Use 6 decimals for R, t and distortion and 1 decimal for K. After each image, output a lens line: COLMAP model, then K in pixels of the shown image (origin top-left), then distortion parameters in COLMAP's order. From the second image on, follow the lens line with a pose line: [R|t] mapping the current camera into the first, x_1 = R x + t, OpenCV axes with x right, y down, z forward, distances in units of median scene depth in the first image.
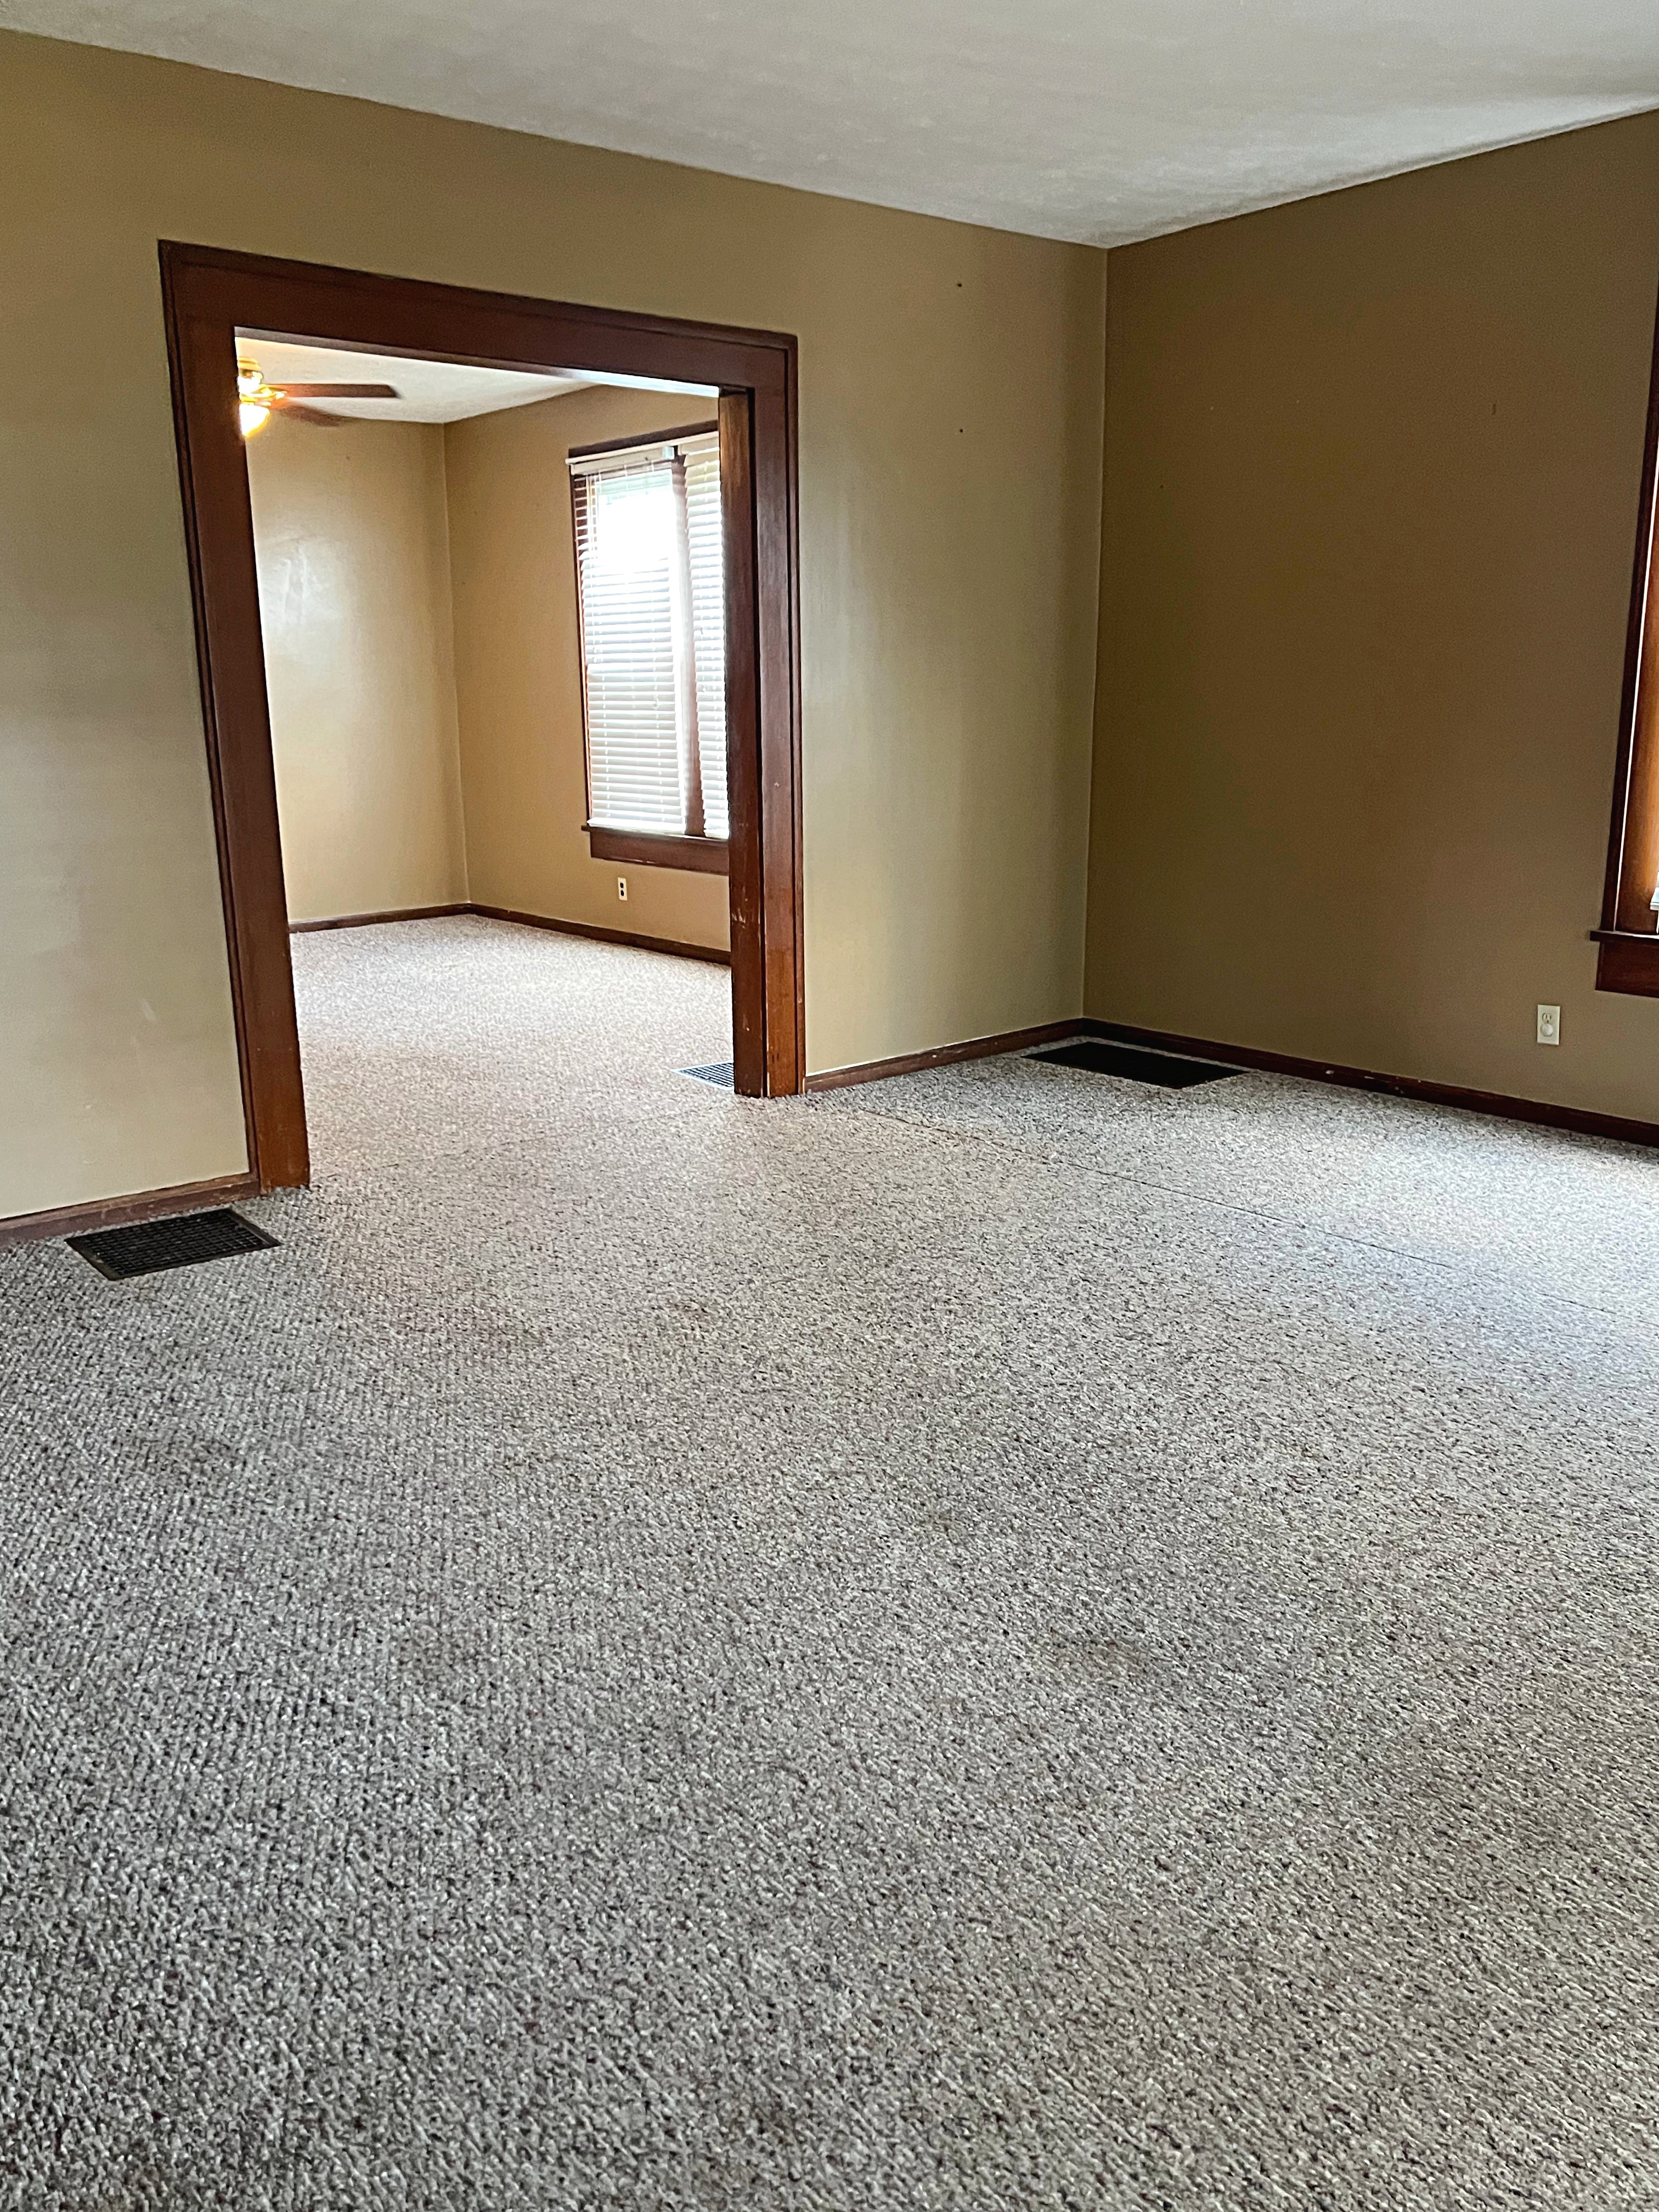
lens RADIAL K [[1673.1, 0, 829.5], [0, 1673.1, 1106.0], [0, 0, 1]] dist [0.024065, -0.037790]
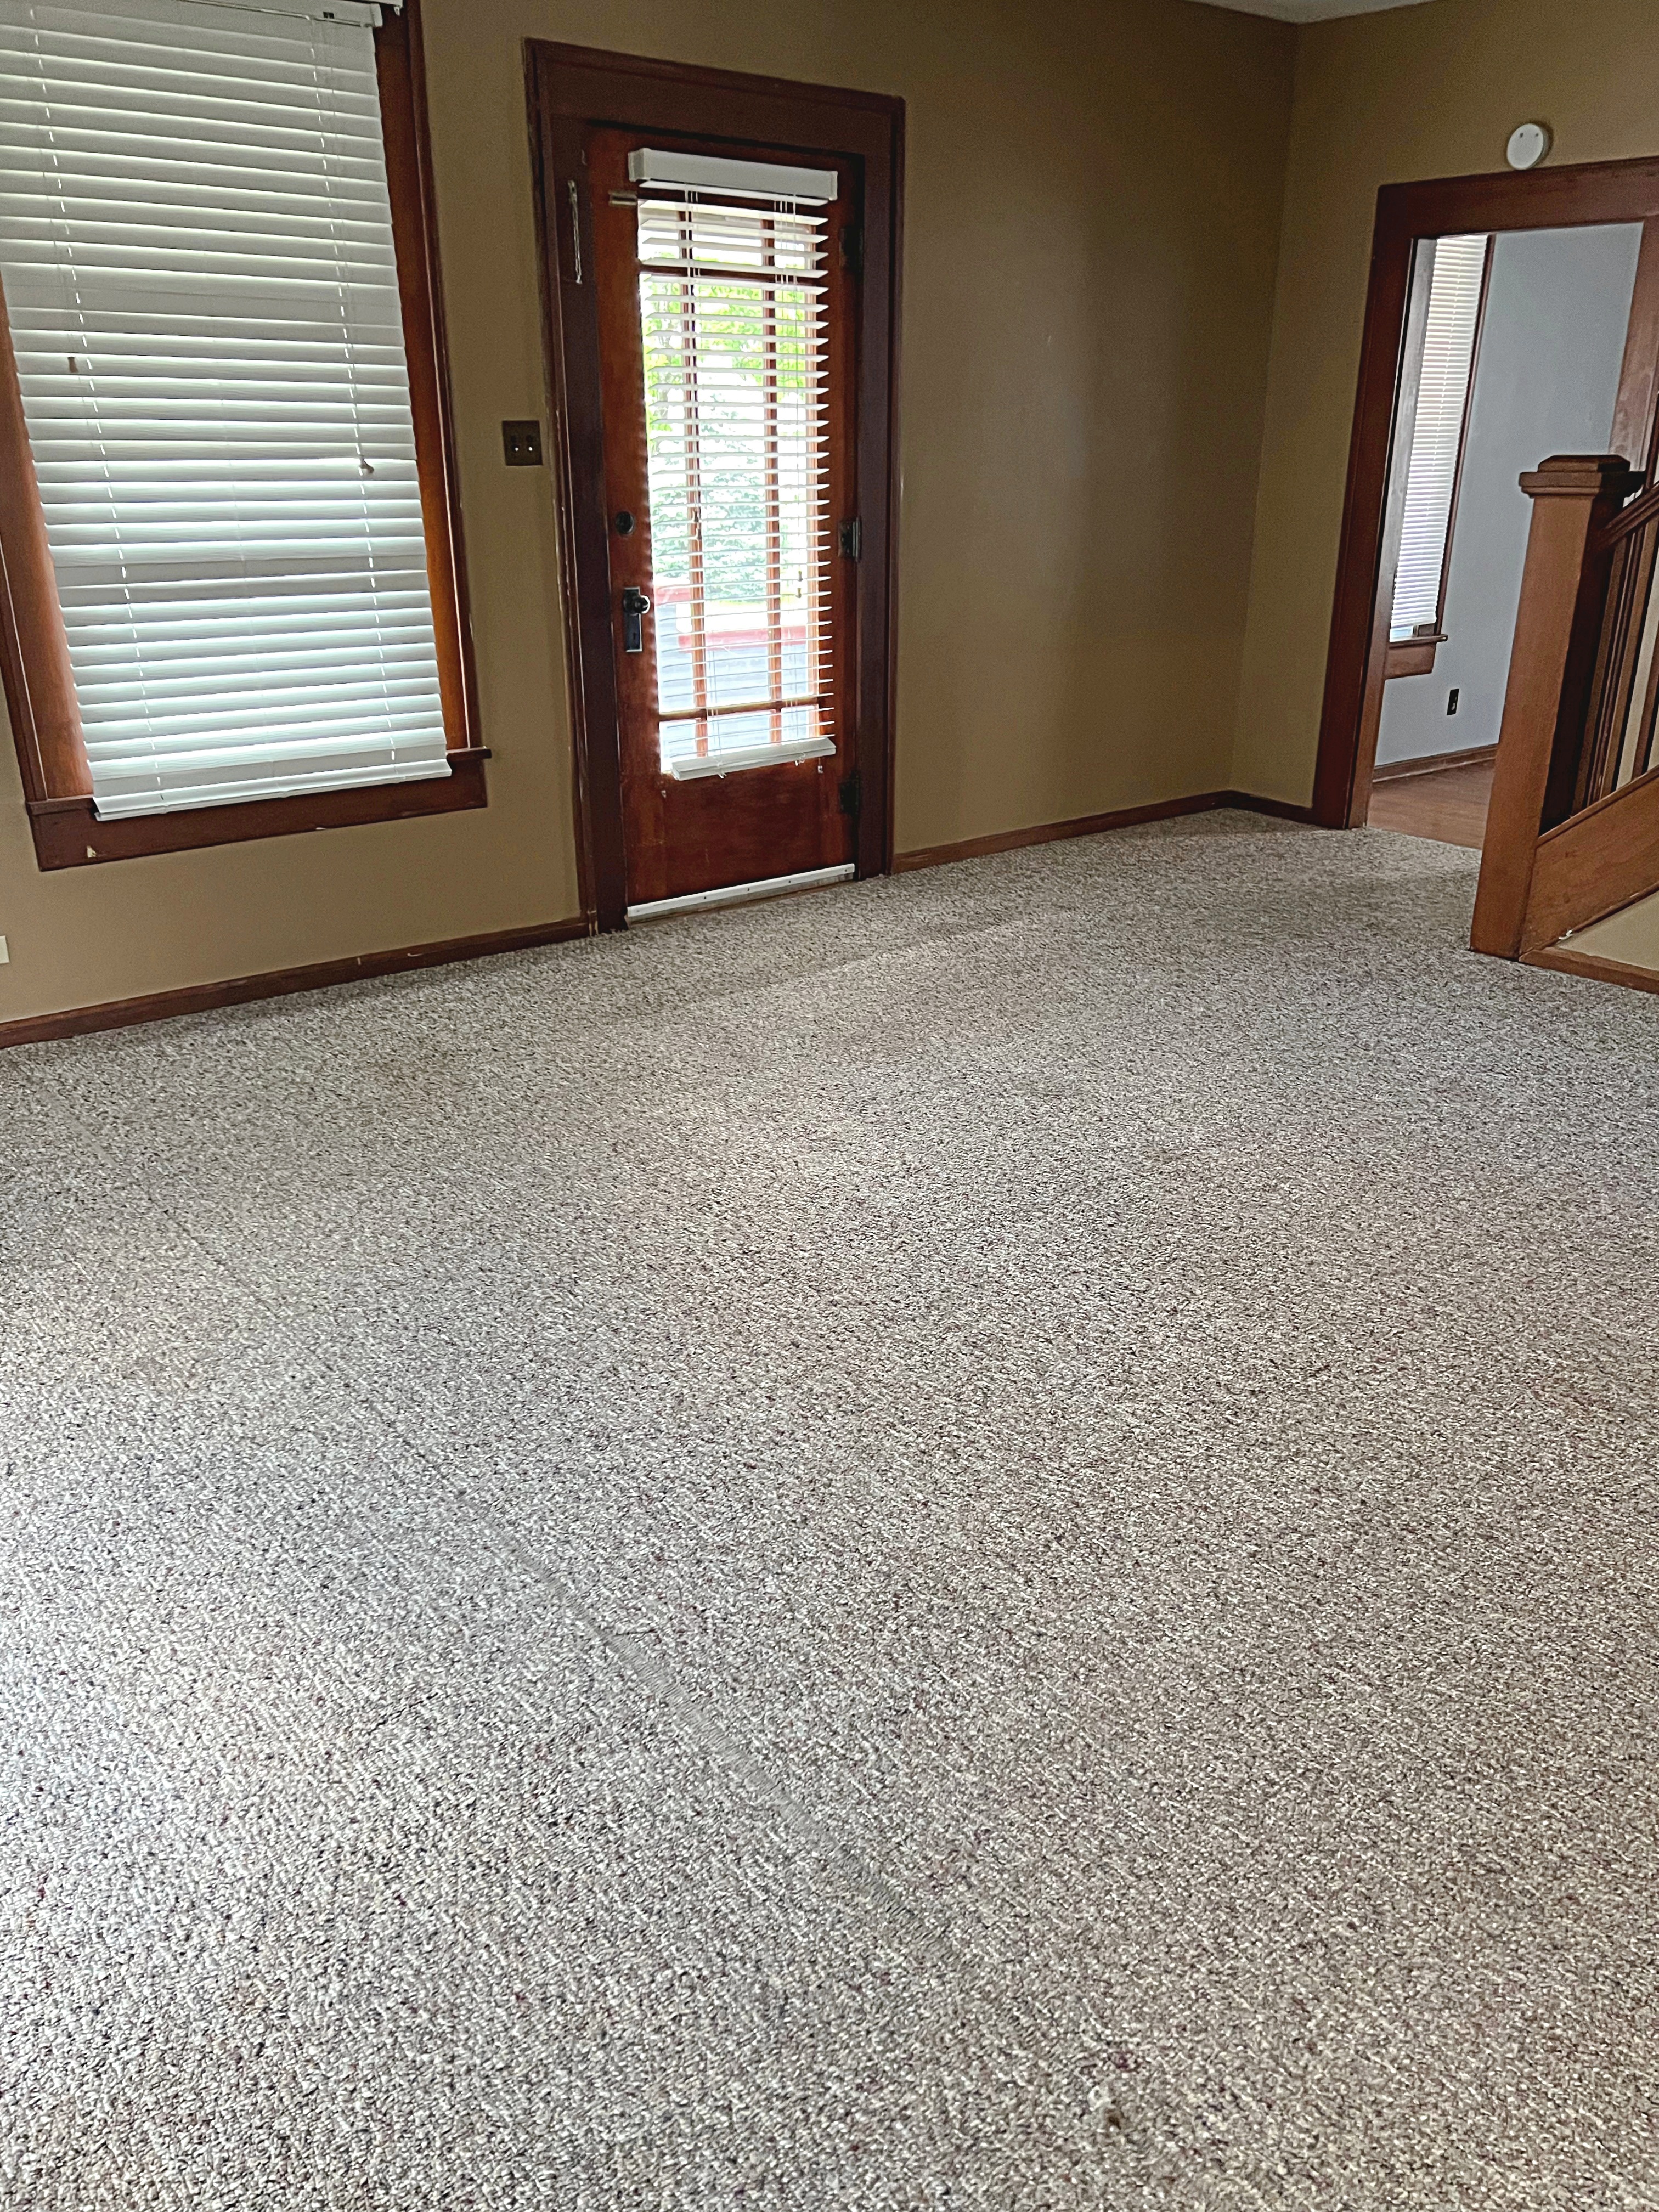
lens RADIAL K [[1673.1, 0, 829.5], [0, 1673.1, 1106.0], [0, 0, 1]] dist [0.024065, -0.037790]
pose [[-0.999712, 0.020596, 0.012315, 0.237590], [0.023884, 0.804141, 0.593959, -0.421905], [0.002331, 0.594082, -0.804401, 1.531599]]
